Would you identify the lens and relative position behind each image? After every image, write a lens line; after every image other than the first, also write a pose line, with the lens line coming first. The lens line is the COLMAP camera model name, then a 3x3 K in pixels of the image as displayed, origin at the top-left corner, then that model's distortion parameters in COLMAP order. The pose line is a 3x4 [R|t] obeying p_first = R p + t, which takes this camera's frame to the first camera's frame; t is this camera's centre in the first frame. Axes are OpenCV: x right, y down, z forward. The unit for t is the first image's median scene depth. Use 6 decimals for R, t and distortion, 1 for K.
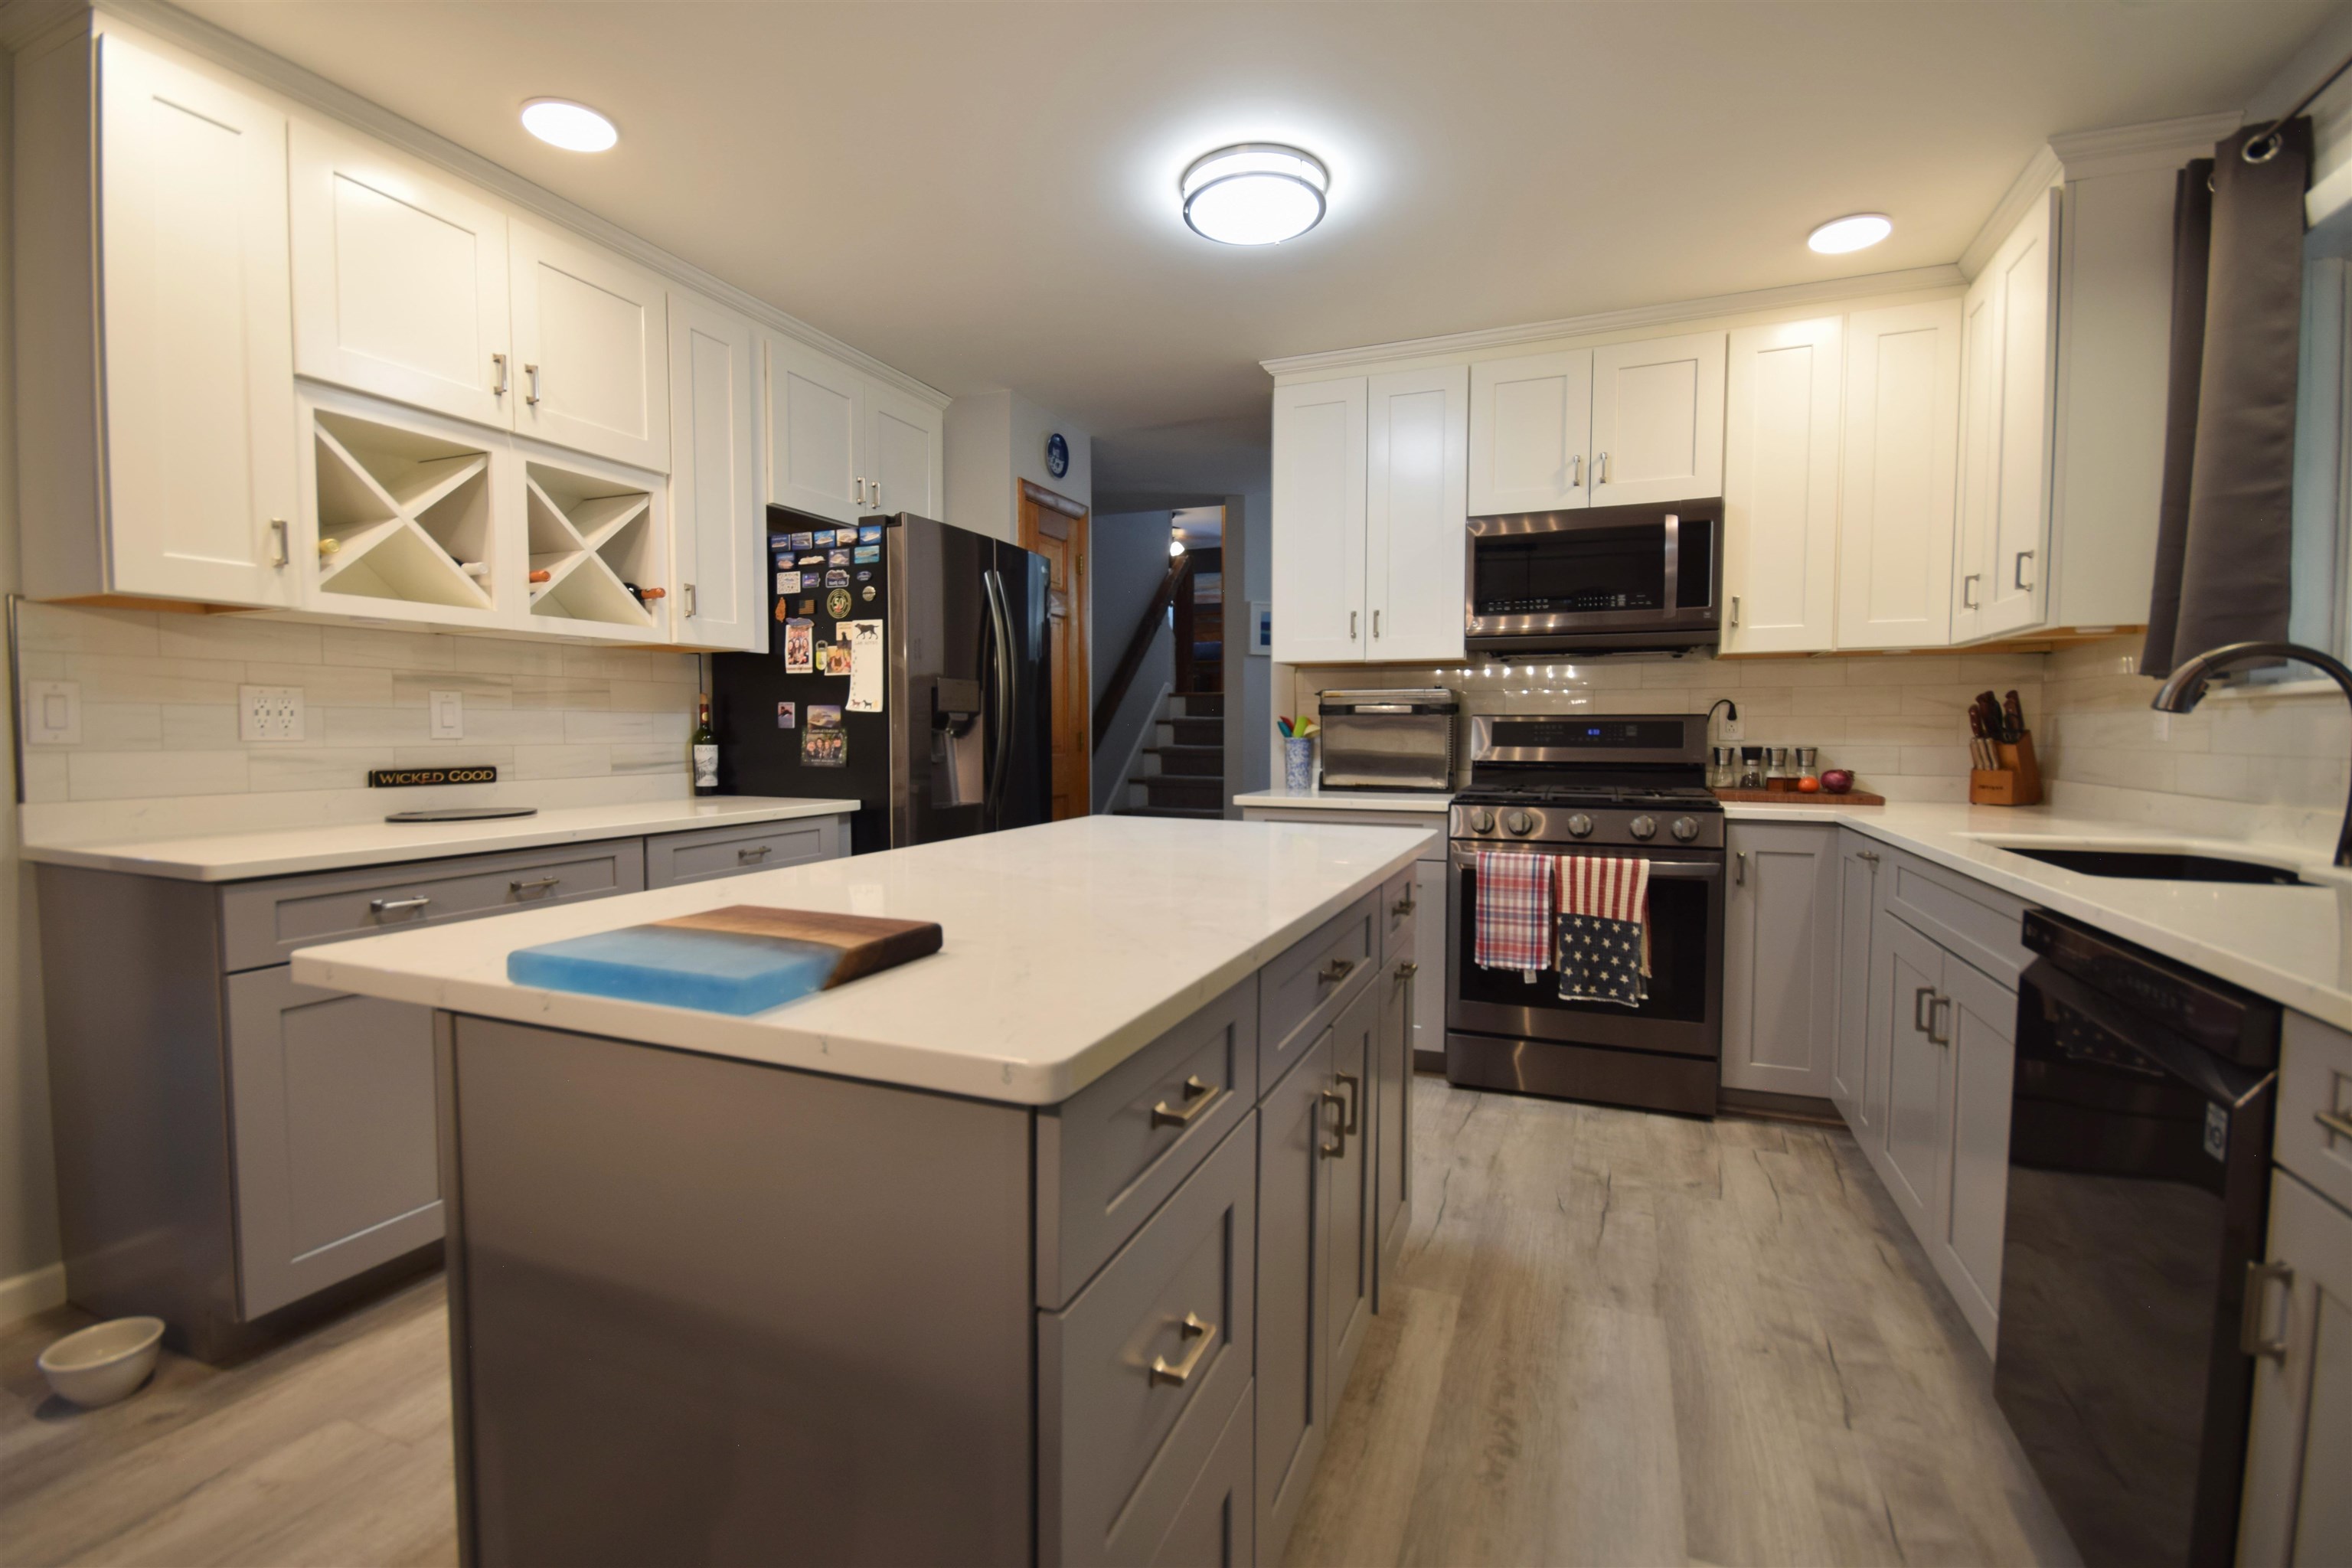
lens RADIAL K [[1036.2, 0, 1176.8], [0, 1036.2, 791.5], [0, 0, 1]] dist [0.005883, -0.005698]
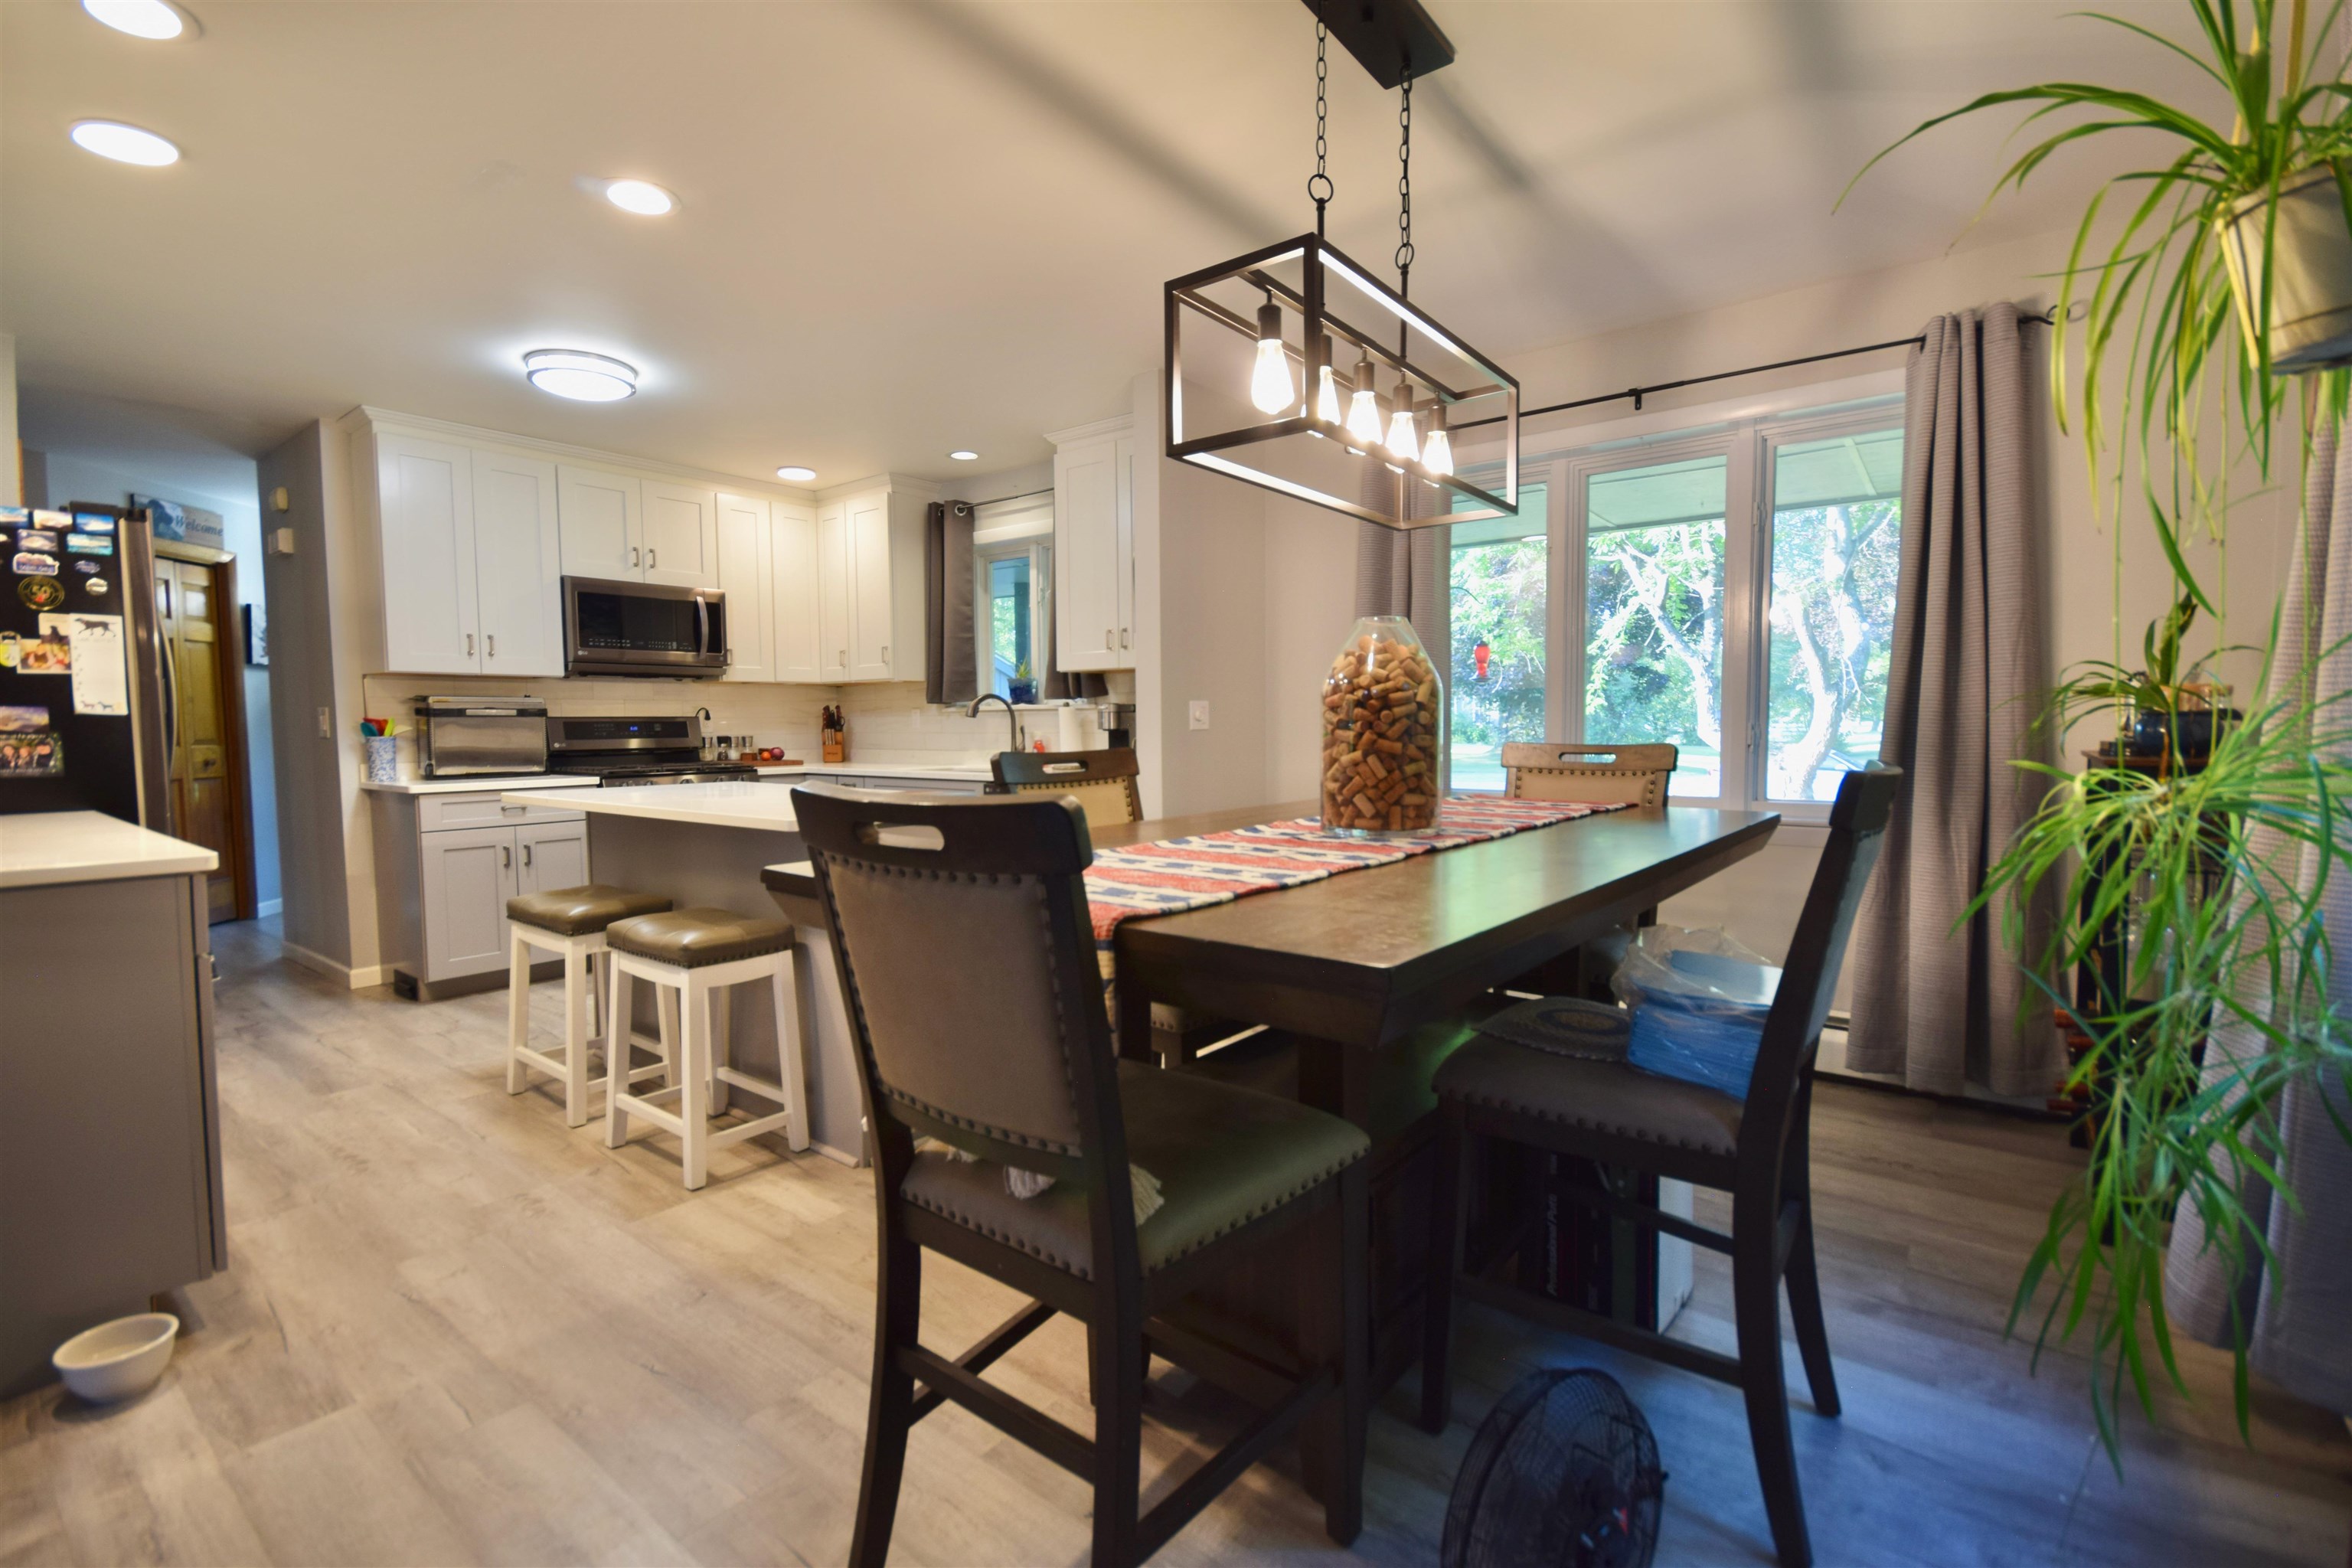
lens RADIAL K [[1036.2, 0, 1161.5], [0, 1036.2, 785.5], [0, 0, 1]] dist [0.005883, -0.005698]
pose [[0.282146, -0.063391, 0.957275, -0.915882], [0.068369, 0.996606, 0.045845, 0.008509], [-0.956932, 0.052513, 0.285522, -0.163261]]
